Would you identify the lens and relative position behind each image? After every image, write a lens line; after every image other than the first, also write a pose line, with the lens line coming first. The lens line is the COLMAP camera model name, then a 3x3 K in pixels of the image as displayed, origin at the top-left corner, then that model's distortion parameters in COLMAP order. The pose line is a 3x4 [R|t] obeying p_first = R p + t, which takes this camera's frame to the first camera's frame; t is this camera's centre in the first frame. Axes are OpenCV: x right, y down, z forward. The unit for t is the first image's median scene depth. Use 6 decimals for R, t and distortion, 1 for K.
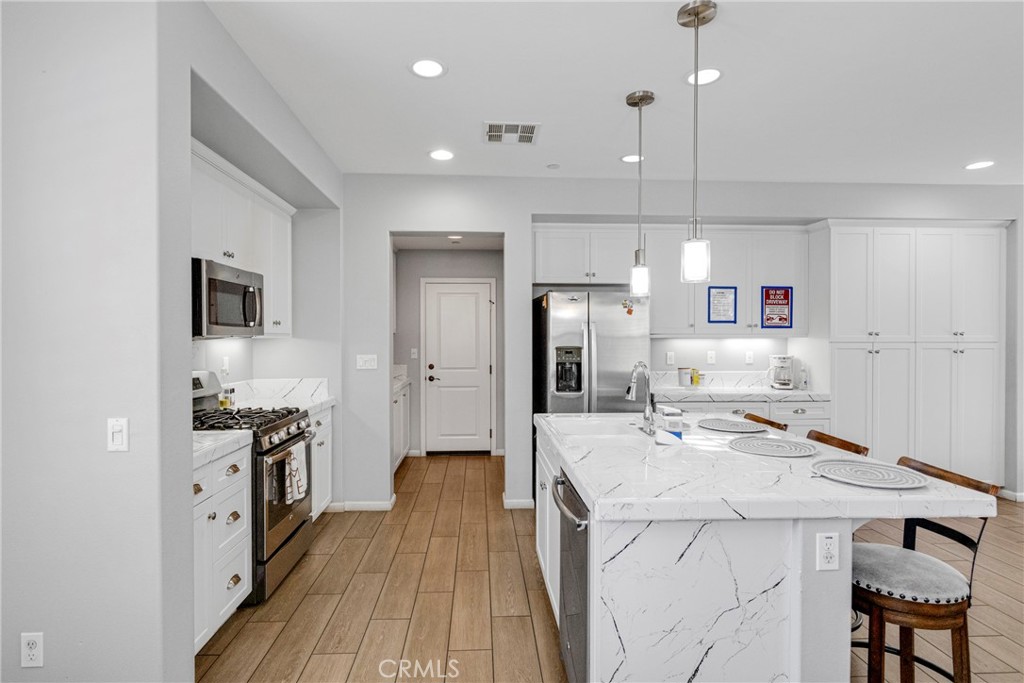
lens RADIAL K [[524.3, 0, 504.7], [0, 524.3, 340.4], [0, 0, 1]] dist [-0.001065, 0.000928]
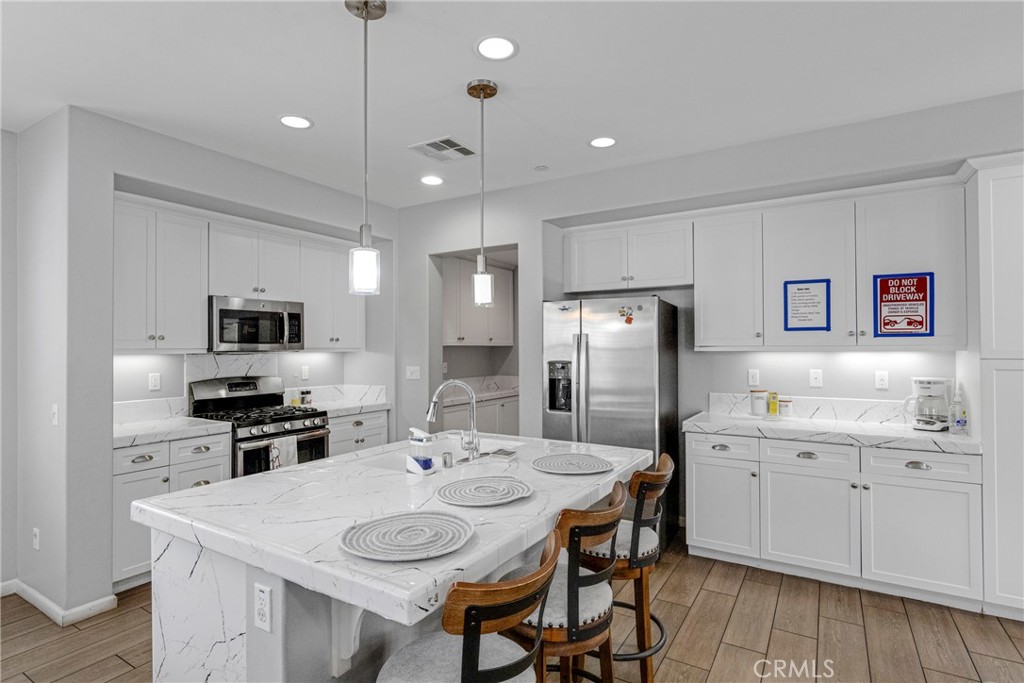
lens RADIAL K [[524.3, 0, 514.2], [0, 524.3, 339.8], [0, 0, 1]] dist [-0.001065, 0.000928]
pose [[0.822110, -0.011533, -0.569211, 0.568232], [-0.000276, 0.999787, -0.020655, -0.006388], [0.569328, 0.017137, 0.821932, 0.205297]]
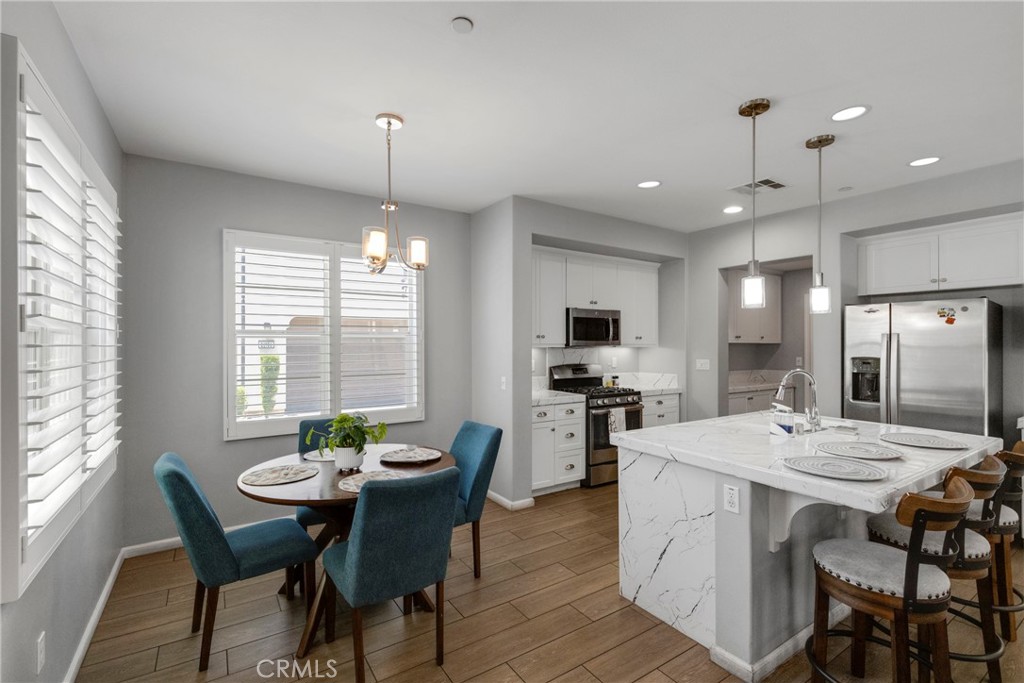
lens RADIAL K [[463.1, 0, 506.1], [0, 463.1, 341.5], [0, 0, 1]] dist [0.009320, -0.001614]
pose [[0.501631, -0.002518, -0.865078, 0.554084], [-0.009671, 0.999917, -0.008518, -0.004882], [0.865028, 0.012639, 0.501565, -0.071128]]
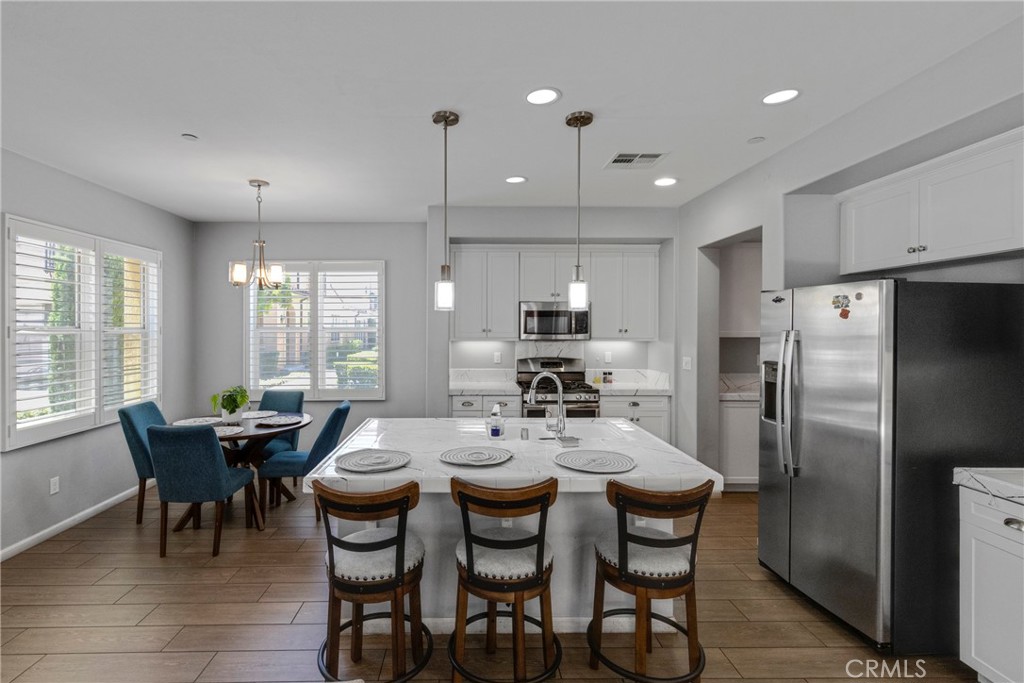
lens RADIAL K [[477.1, 0, 468.4], [0, 477.1, 327.6], [0, 0, 1]] dist [0.022721, 0.000249]
pose [[-0.046175, -0.001914, -0.998932, 0.846116], [-0.010737, 0.999941, -0.001420, -0.032616], [0.998876, 0.010660, -0.046193, 0.576507]]
